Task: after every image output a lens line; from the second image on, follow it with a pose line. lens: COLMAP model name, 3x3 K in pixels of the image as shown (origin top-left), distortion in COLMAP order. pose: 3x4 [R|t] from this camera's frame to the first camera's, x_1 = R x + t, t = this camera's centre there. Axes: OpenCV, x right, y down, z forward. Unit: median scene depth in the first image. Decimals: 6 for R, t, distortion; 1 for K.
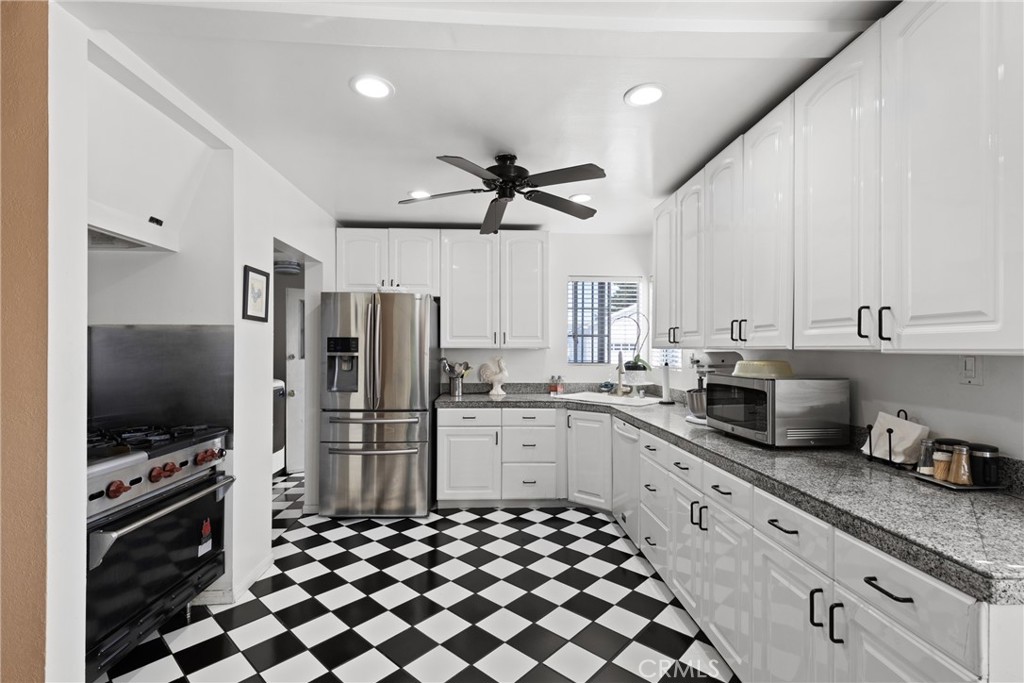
lens RADIAL K [[467.7, 0, 512.1], [0, 467.7, 345.2], [0, 0, 1]] dist [0.009274, -0.001172]
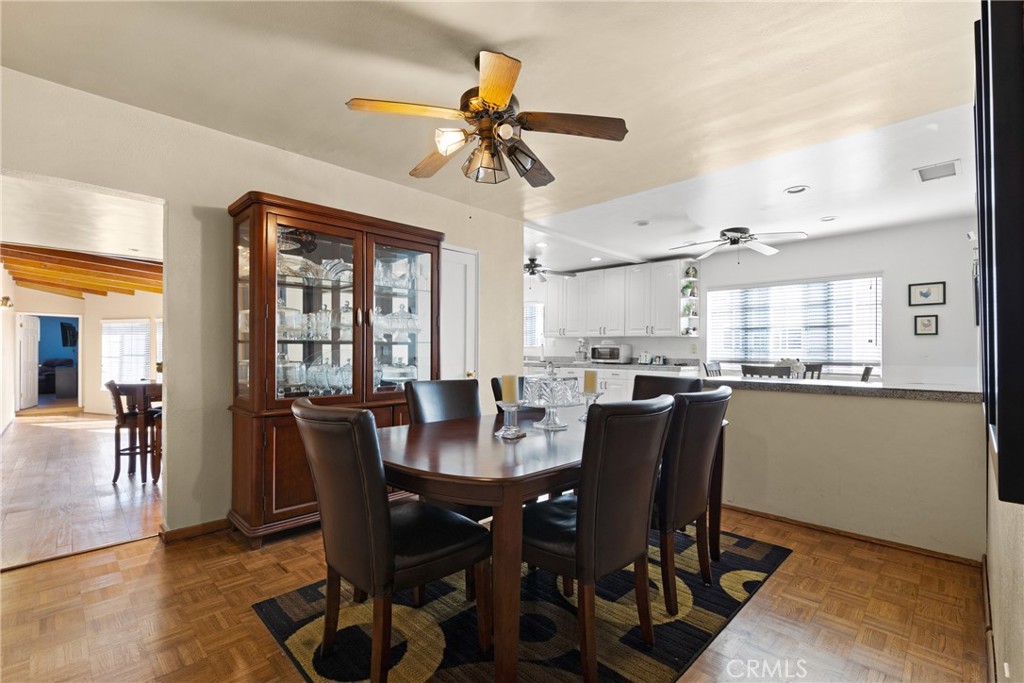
lens RADIAL K [[467.7, 0, 512.4], [0, 467.7, 344.2], [0, 0, 1]] dist [0.009274, -0.001172]
pose [[0.740248, 0.005037, 0.672315, -2.732298], [-0.004620, 0.999986, -0.002404, 0.091204], [-0.672318, -0.001326, 0.740261, -1.213404]]
